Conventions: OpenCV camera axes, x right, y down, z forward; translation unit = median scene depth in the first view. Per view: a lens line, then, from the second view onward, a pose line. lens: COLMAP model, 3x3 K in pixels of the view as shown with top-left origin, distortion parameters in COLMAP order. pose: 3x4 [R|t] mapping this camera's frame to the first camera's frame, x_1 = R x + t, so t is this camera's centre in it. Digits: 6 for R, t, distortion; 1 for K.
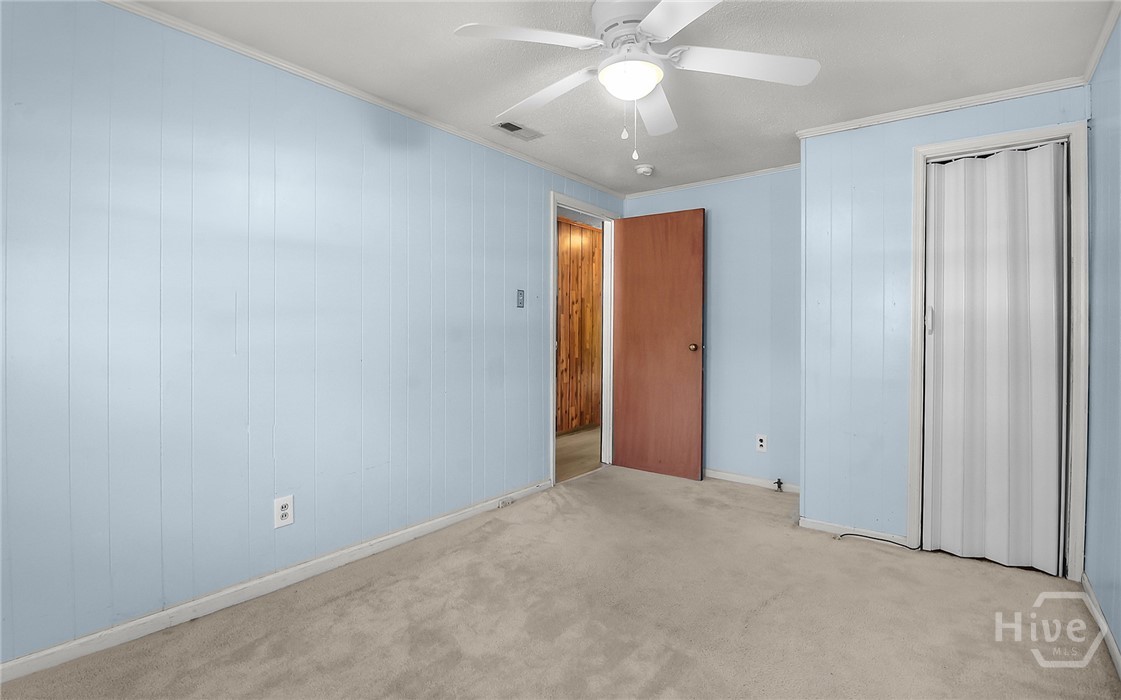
lens RADIAL K [[529.6, 0, 562.7], [0, 529.6, 312.8], [0, 0, 1]] dist [0.004040, -0.012360]
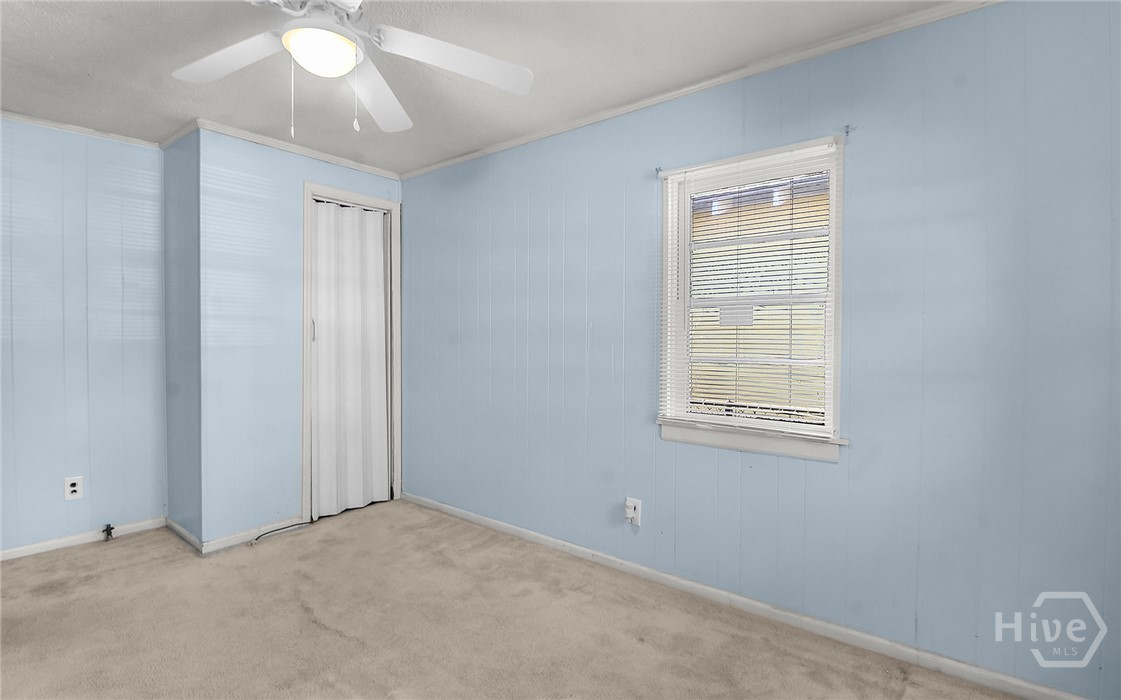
lens RADIAL K [[529.6, 0, 562.7], [0, 529.6, 312.8], [0, 0, 1]] dist [0.004040, -0.012360]
pose [[0.029100, 0.040212, 0.998767, -0.512748], [-0.030205, 0.998770, -0.039332, 0.006830], [-0.999120, -0.029023, 0.030279, 0.409113]]
